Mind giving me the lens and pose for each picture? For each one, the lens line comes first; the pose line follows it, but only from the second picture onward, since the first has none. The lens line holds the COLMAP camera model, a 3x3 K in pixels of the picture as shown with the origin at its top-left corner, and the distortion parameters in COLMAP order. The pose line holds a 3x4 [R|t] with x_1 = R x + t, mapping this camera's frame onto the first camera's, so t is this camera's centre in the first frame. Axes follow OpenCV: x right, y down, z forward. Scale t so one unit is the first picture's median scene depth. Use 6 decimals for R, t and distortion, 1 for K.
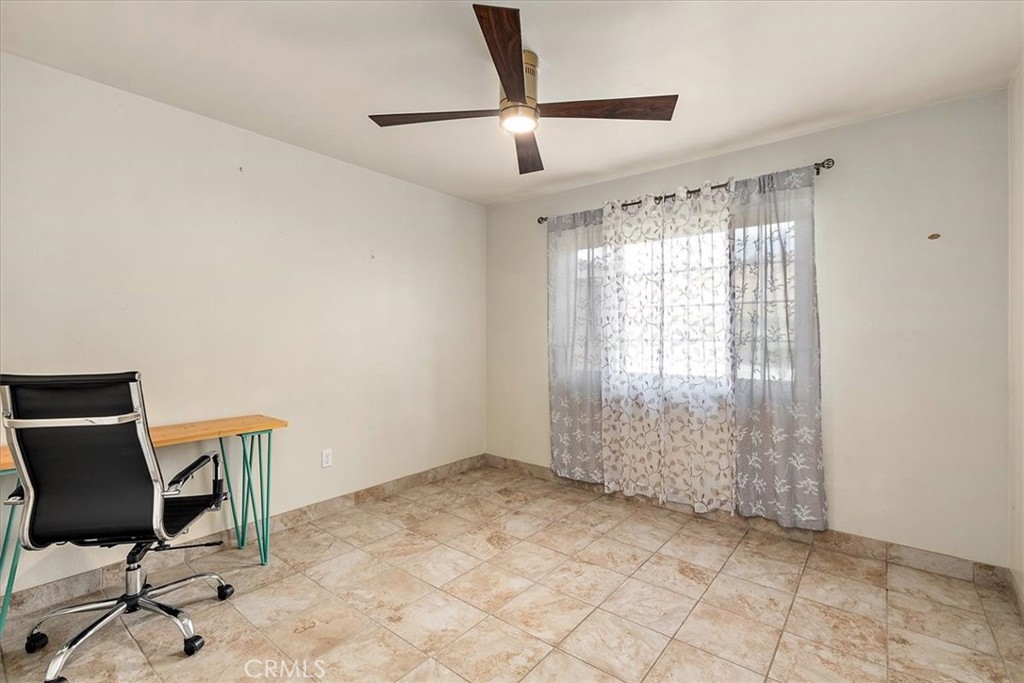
lens RADIAL K [[461.4, 0, 512.7], [0, 461.4, 336.5], [0, 0, 1]] dist [0.000731, 0.000087]
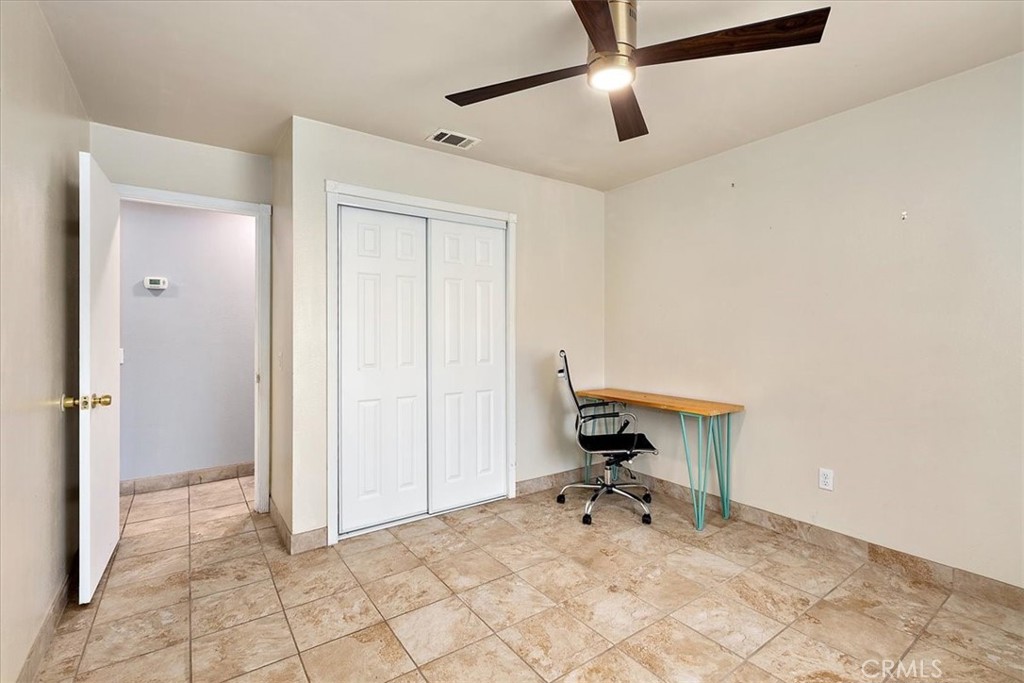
lens RADIAL K [[461.4, 0, 512.4], [0, 461.4, 336.1], [0, 0, 1]] dist [0.000731, 0.000087]
pose [[-0.266106, 0.006448, -0.963922, 0.622869], [-0.001621, 0.999973, 0.007137, -0.001305], [0.963942, 0.003462, -0.266089, 0.755782]]
